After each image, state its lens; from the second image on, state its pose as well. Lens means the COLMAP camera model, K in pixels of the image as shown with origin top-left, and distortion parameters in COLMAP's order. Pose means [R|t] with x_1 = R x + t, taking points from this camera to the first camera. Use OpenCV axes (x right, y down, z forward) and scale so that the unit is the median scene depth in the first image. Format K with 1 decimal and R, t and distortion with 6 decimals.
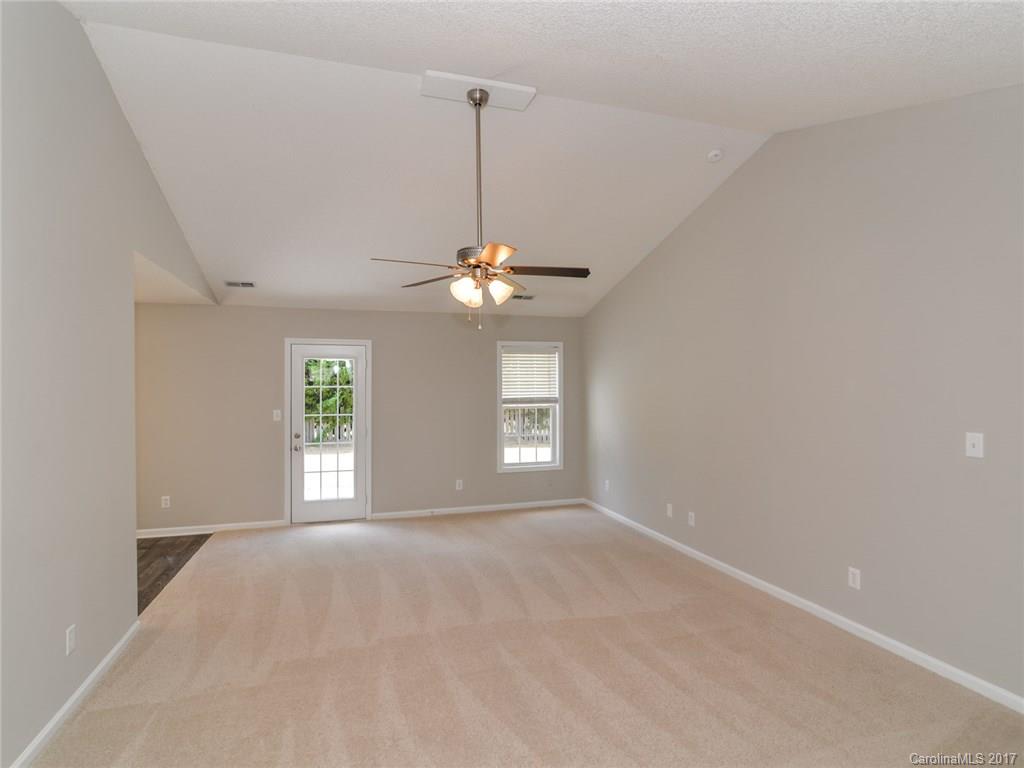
lens RADIAL K [[541.1, 0, 506.3], [0, 541.1, 376.0], [0, 0, 1]] dist [-0.017607, -0.000162]
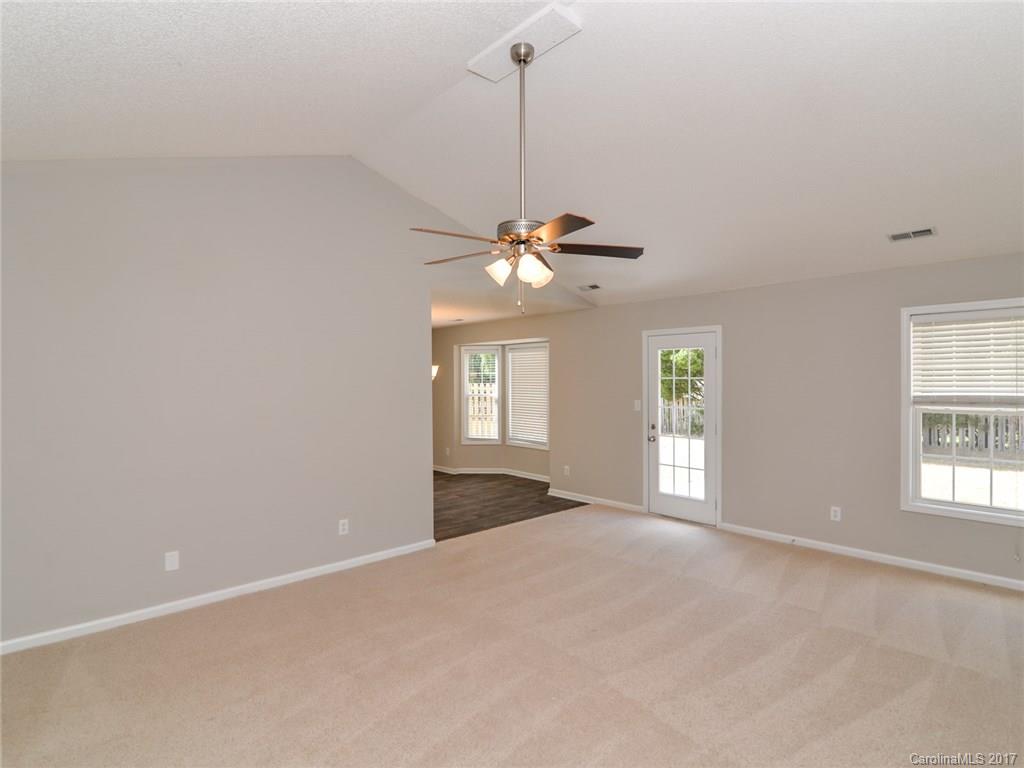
lens RADIAL K [[541.1, 0, 506.3], [0, 541.1, 376.0], [0, 0, 1]] dist [-0.017607, -0.000162]
pose [[0.417936, -0.005420, -0.908460, 0.408192], [0.014412, 0.999896, 0.000665, 0.011071], [0.908362, -0.013370, 0.417971, 0.321853]]
